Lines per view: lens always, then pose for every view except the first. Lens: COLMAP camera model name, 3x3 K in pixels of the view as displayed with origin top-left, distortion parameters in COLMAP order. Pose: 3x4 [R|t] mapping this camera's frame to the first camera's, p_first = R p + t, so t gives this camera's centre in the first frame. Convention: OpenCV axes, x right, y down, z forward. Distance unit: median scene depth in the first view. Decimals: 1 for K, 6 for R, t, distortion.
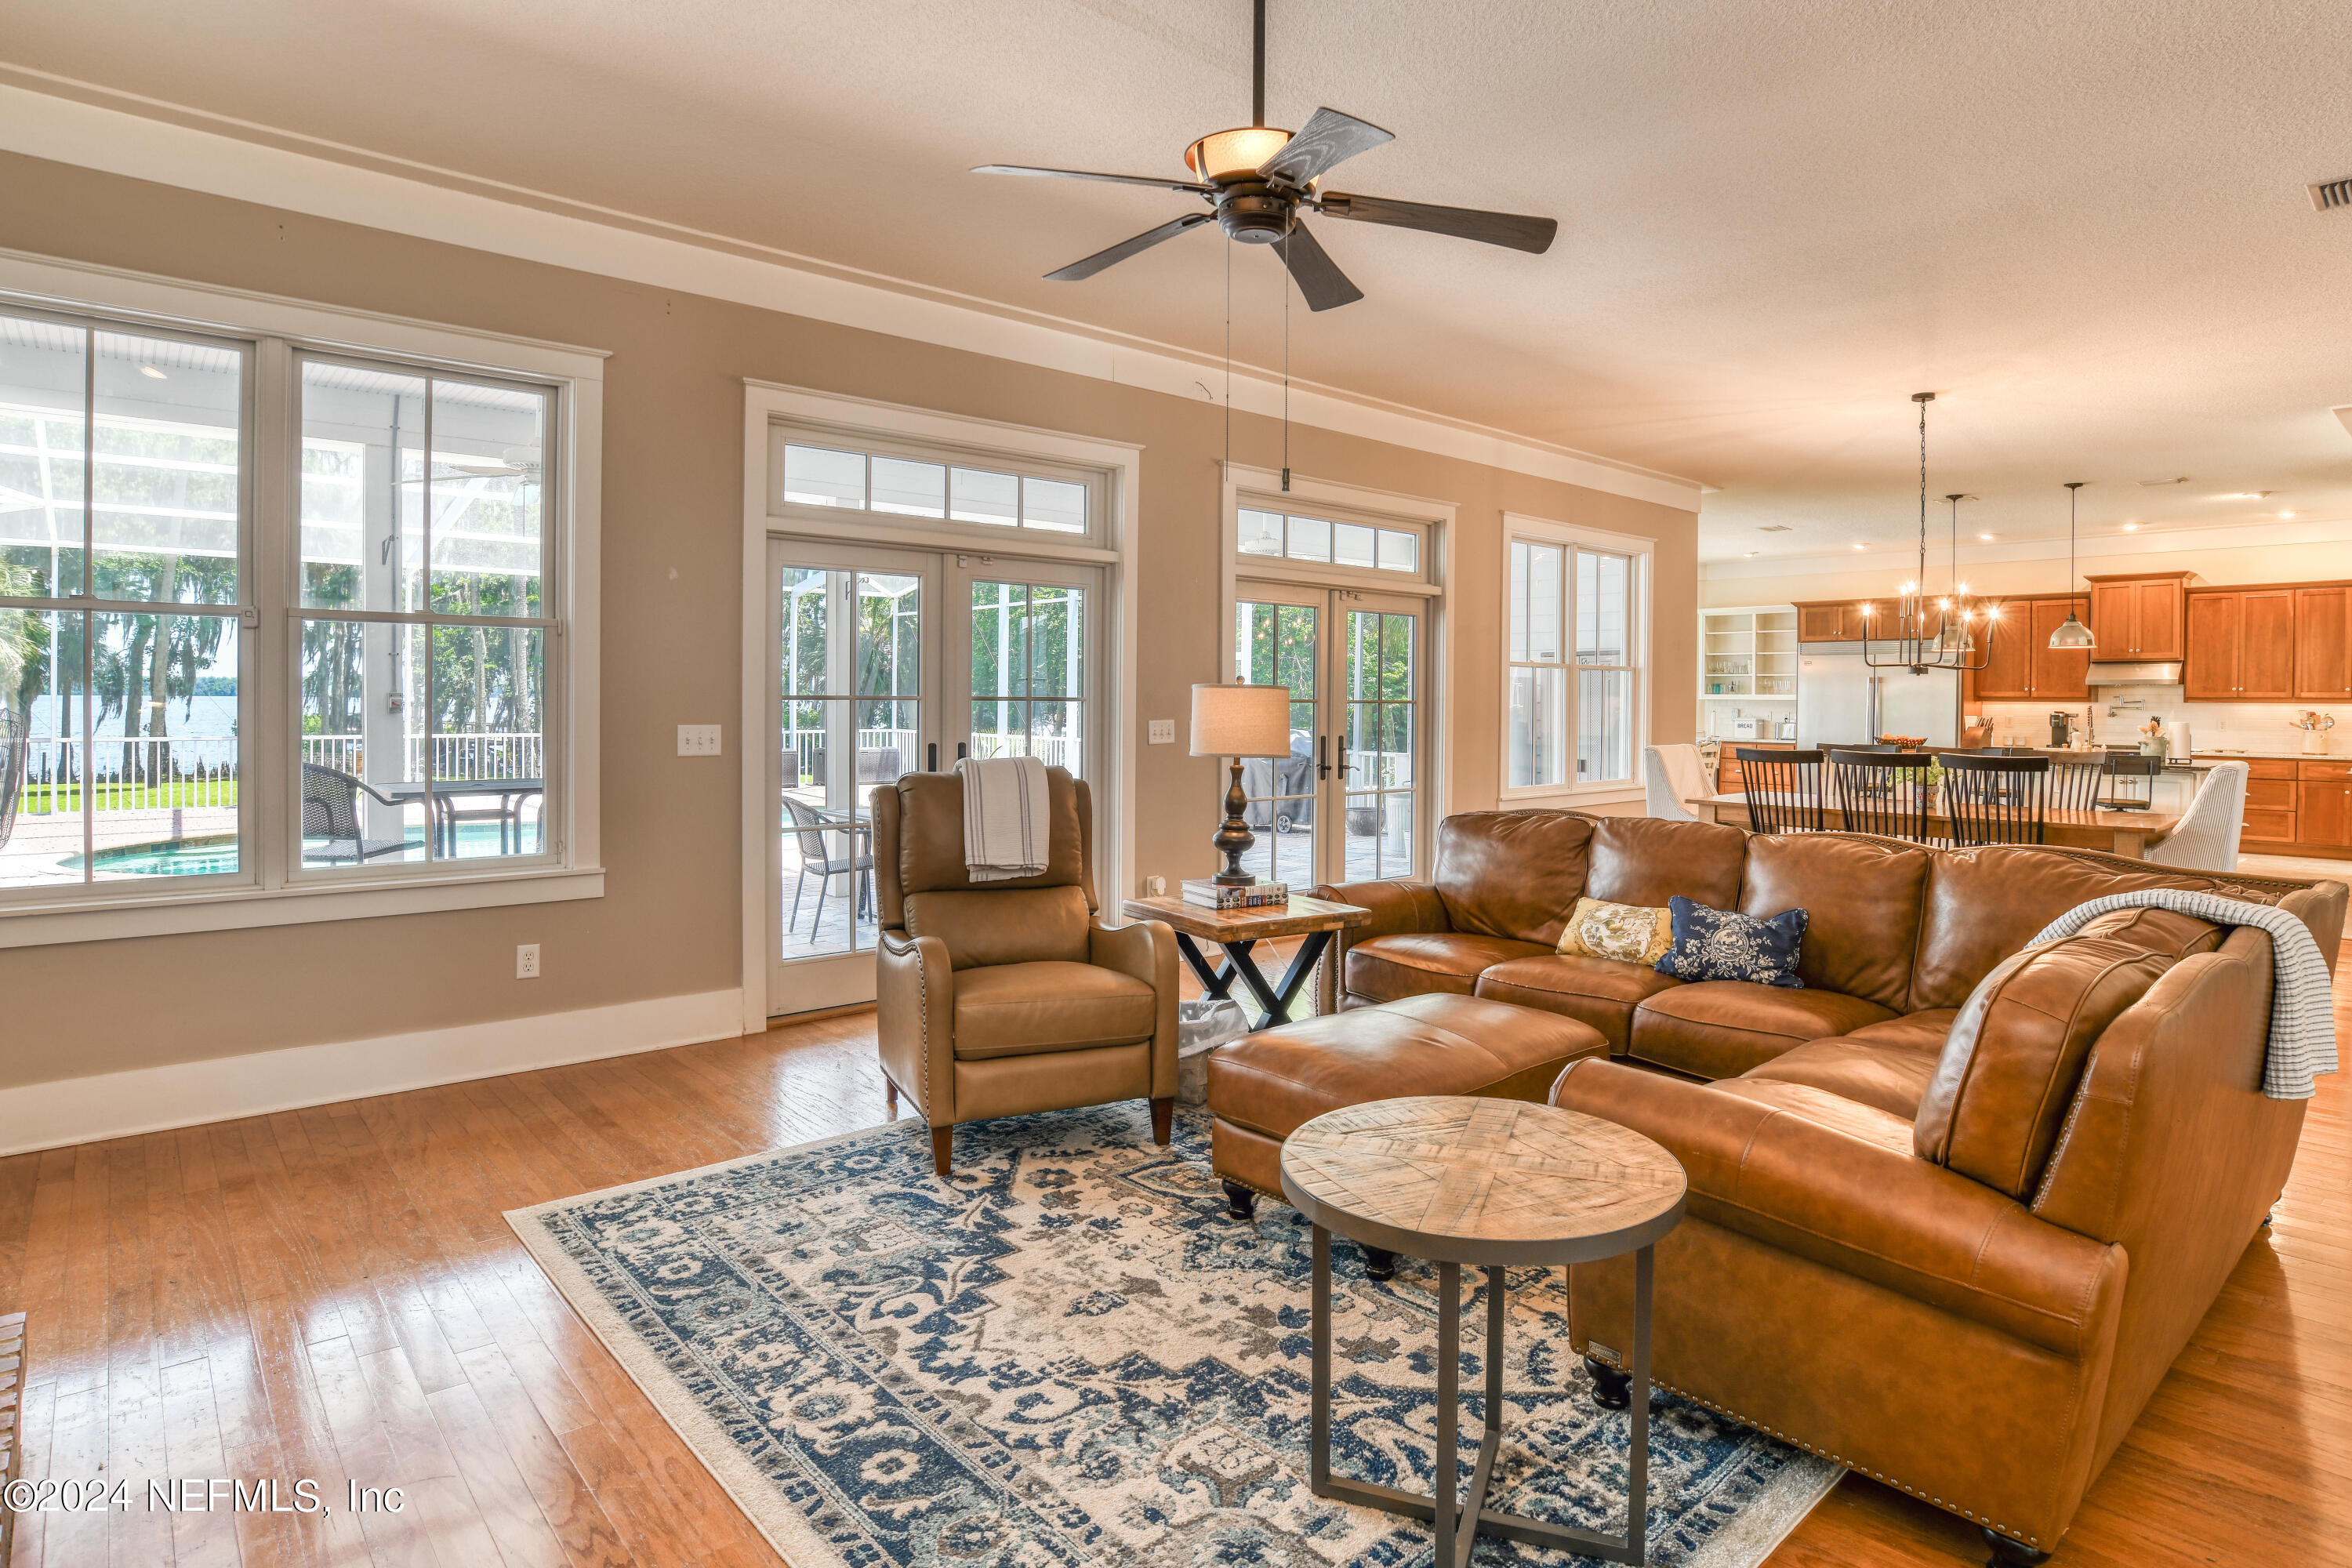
lens RADIAL K [[1464.2, 0, 1189.7], [0, 1464.2, 701.1], [0, 0, 1]] dist [0.001362, 0.003052]
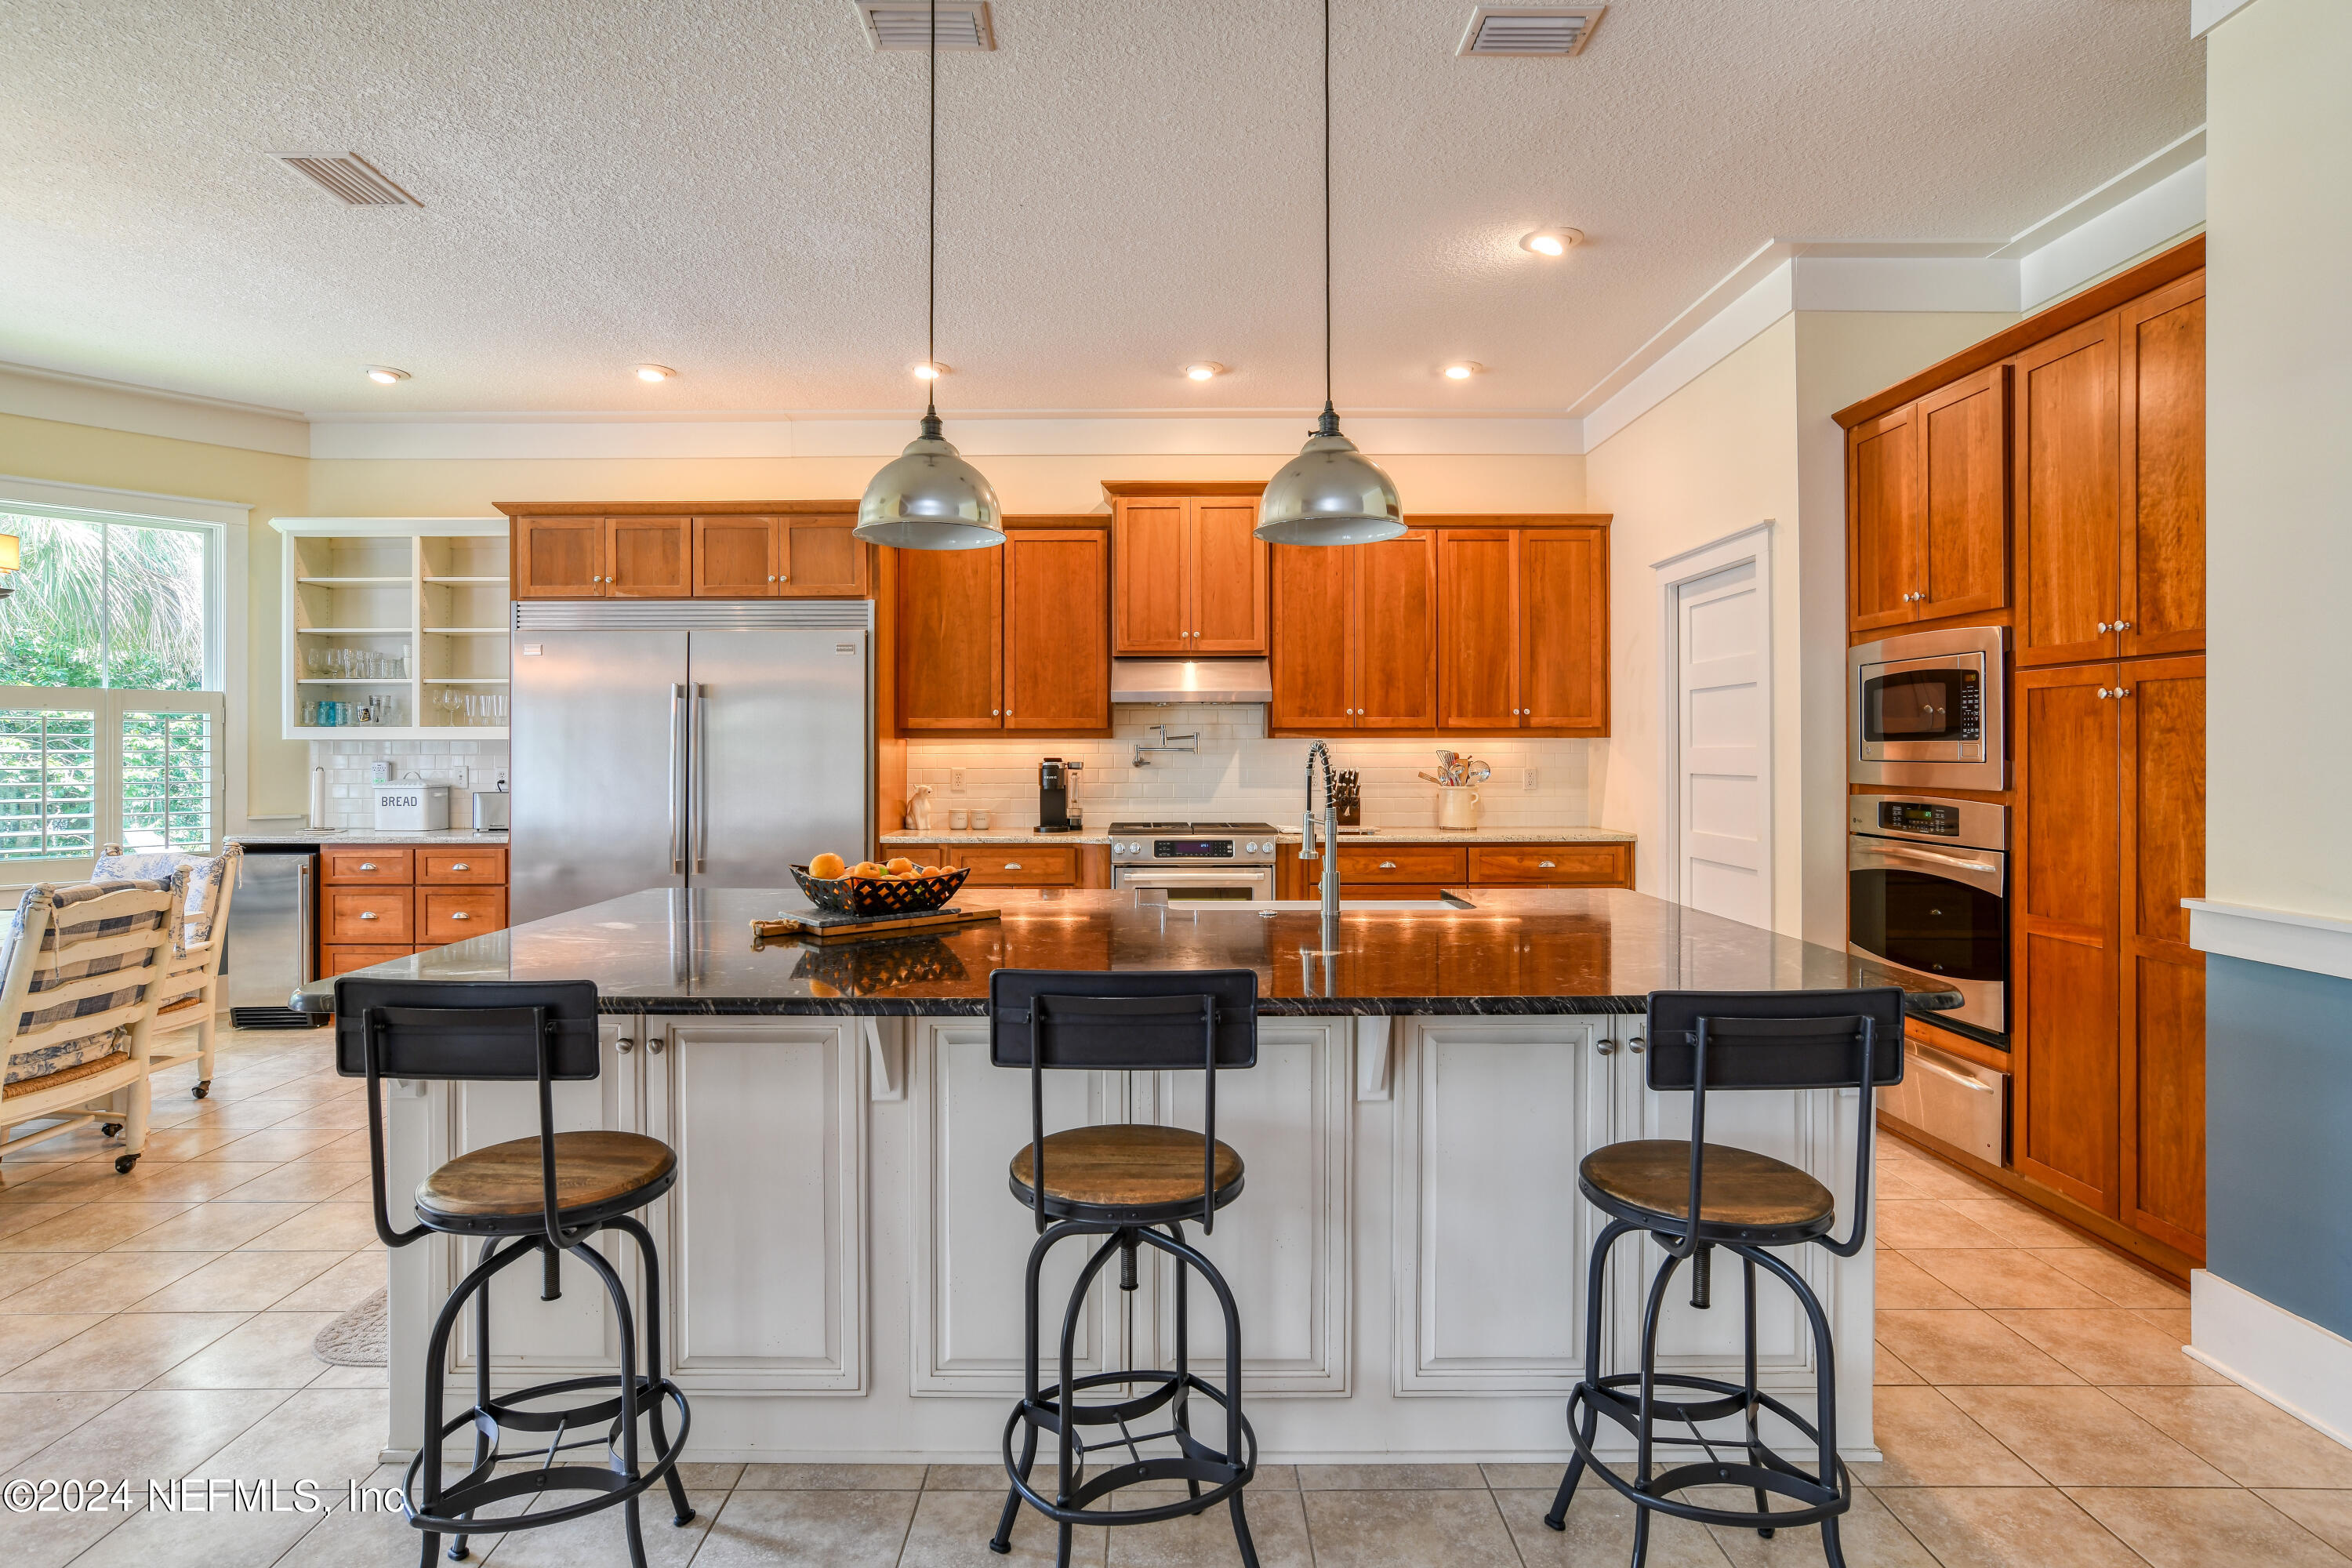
lens RADIAL K [[1239.8, 0, 1195.1], [0, 1239.8, 740.3], [0, 0, 1]] dist [-0.002032, 0.009669]
pose [[0.710276, -0.004473, 0.703909, 0.346938], [0.007170, 0.999974, -0.000880, 0.001953], [-0.703887, 0.005672, 0.710290, 0.697375]]
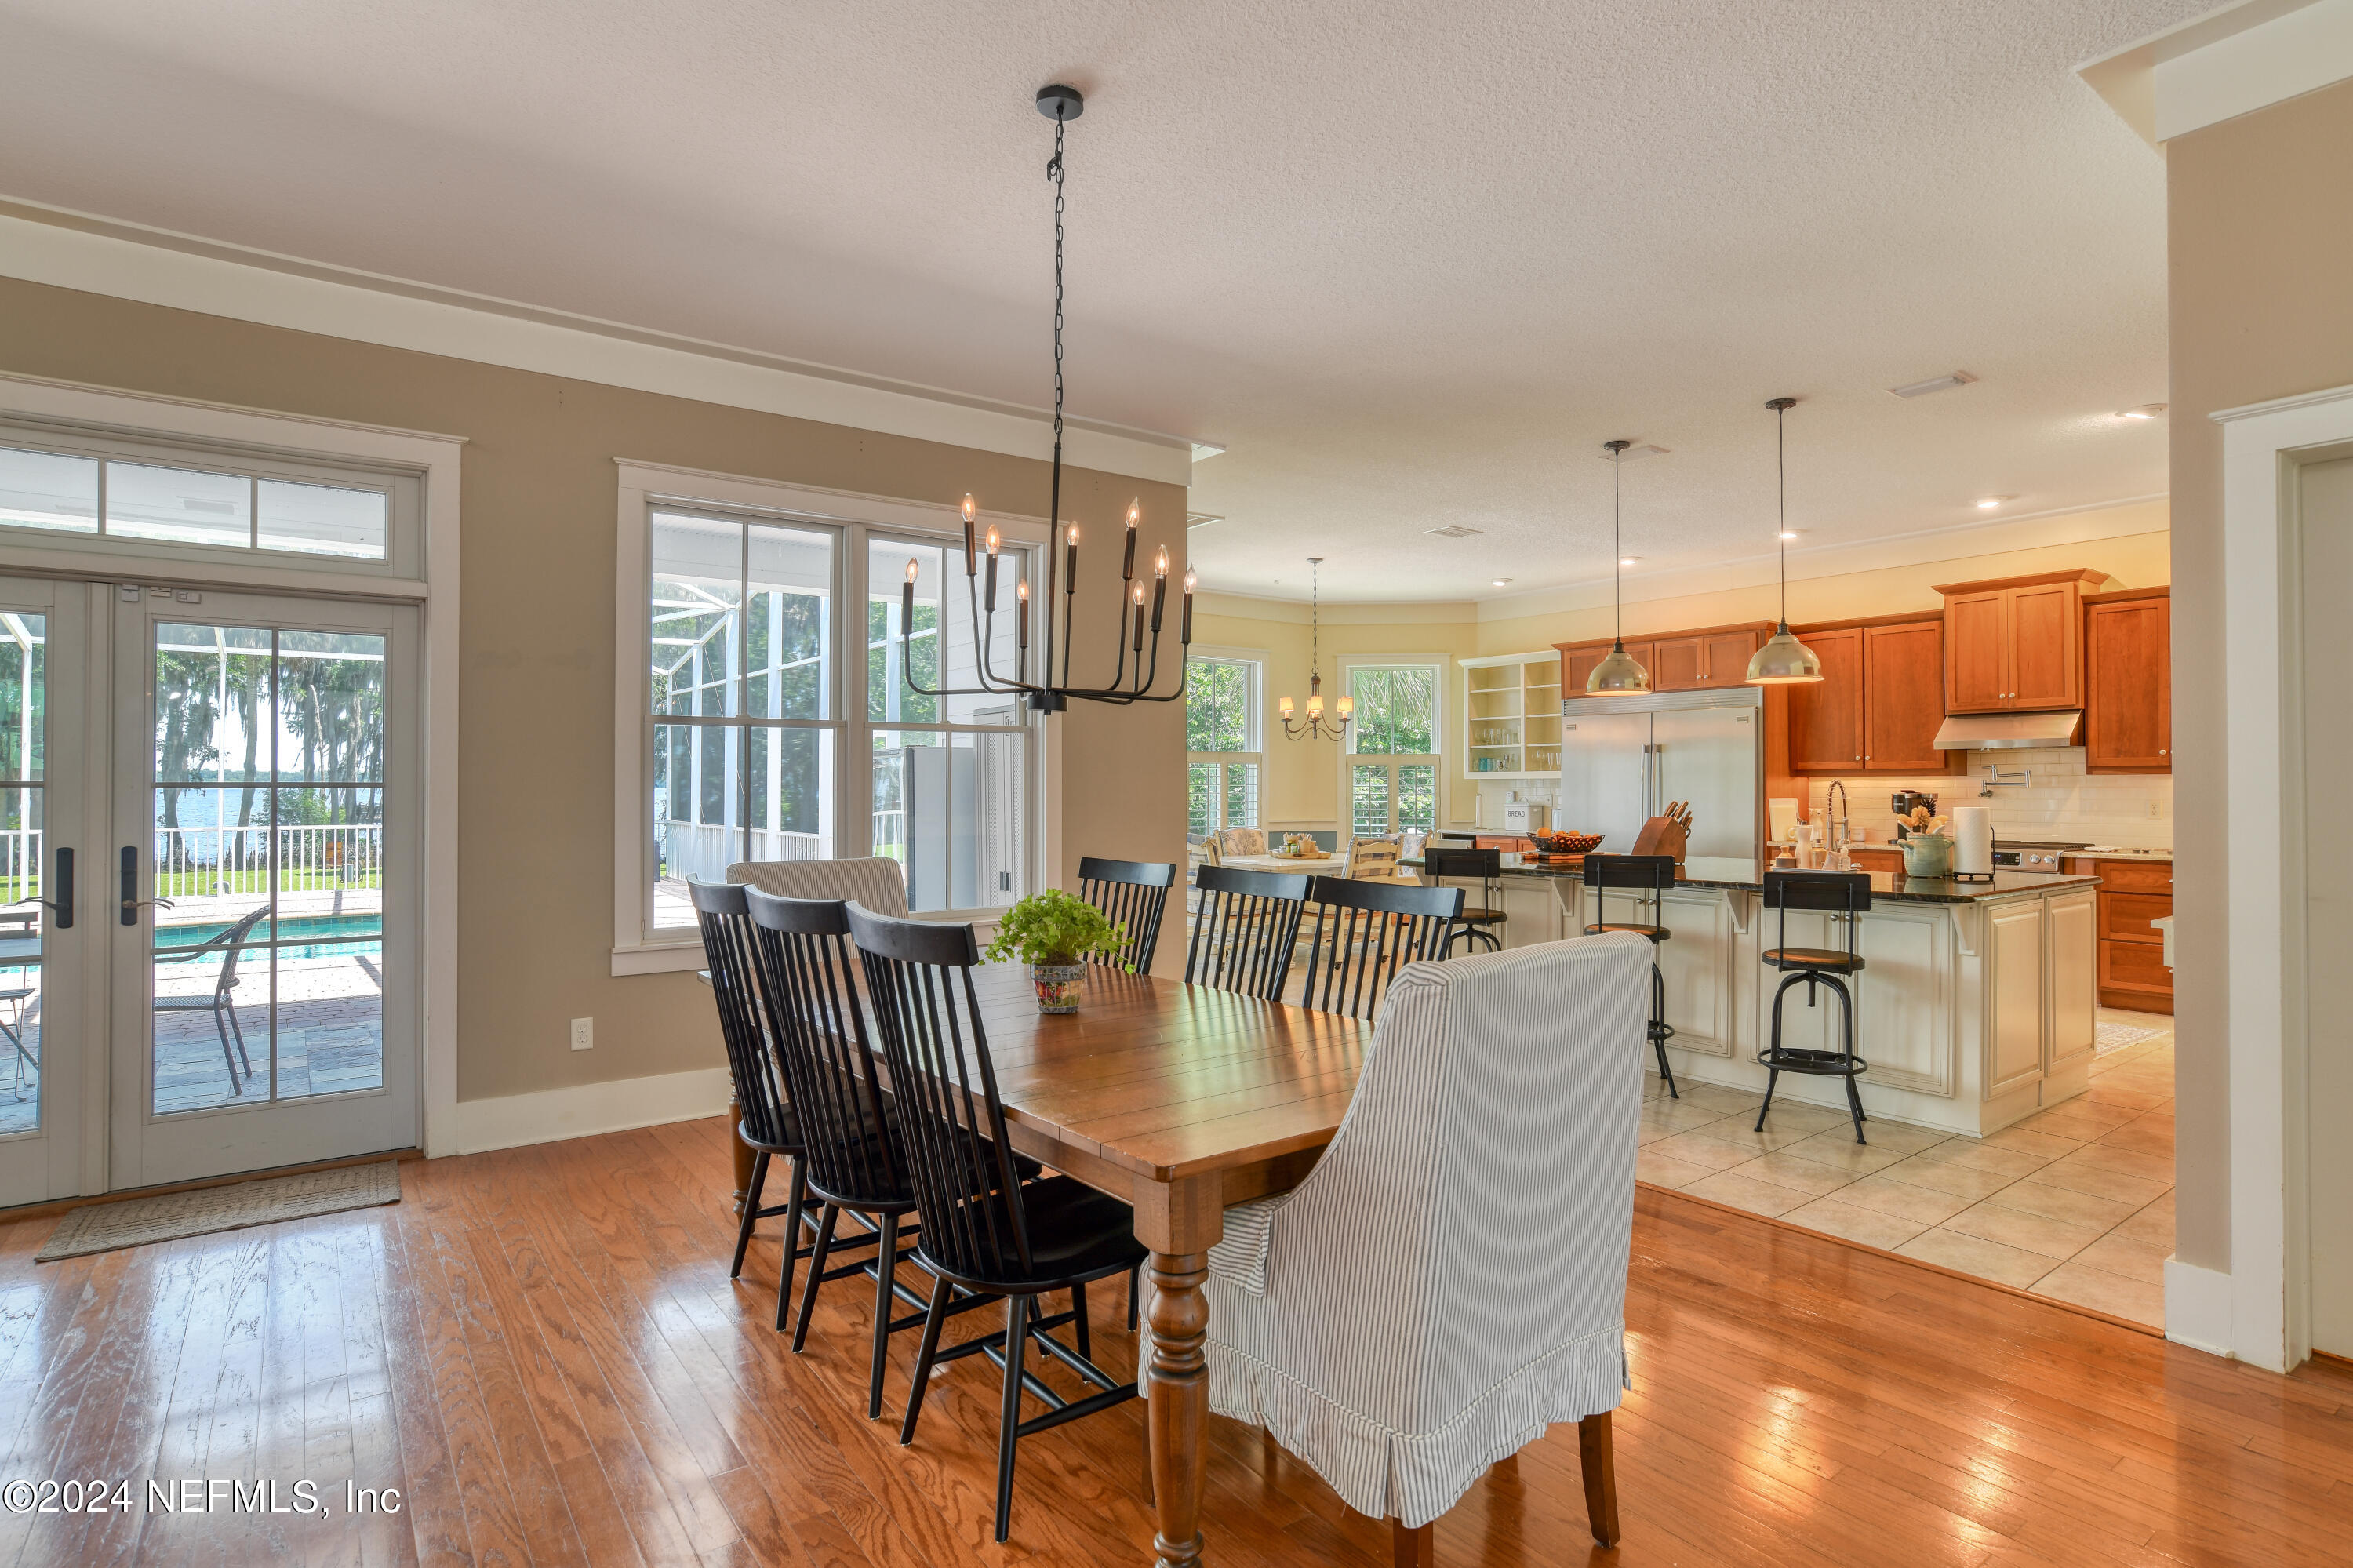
lens RADIAL K [[1297.6, 0, 1174.3], [0, 1297.6, 775.0], [0, 0, 1]] dist [-0.013140, 0.009584]
pose [[0.988947, -0.010742, -0.147879, 0.363408], [0.009418, 0.999909, -0.009651, 0.002755], [0.147969, 0.008151, 0.988958, 0.378125]]
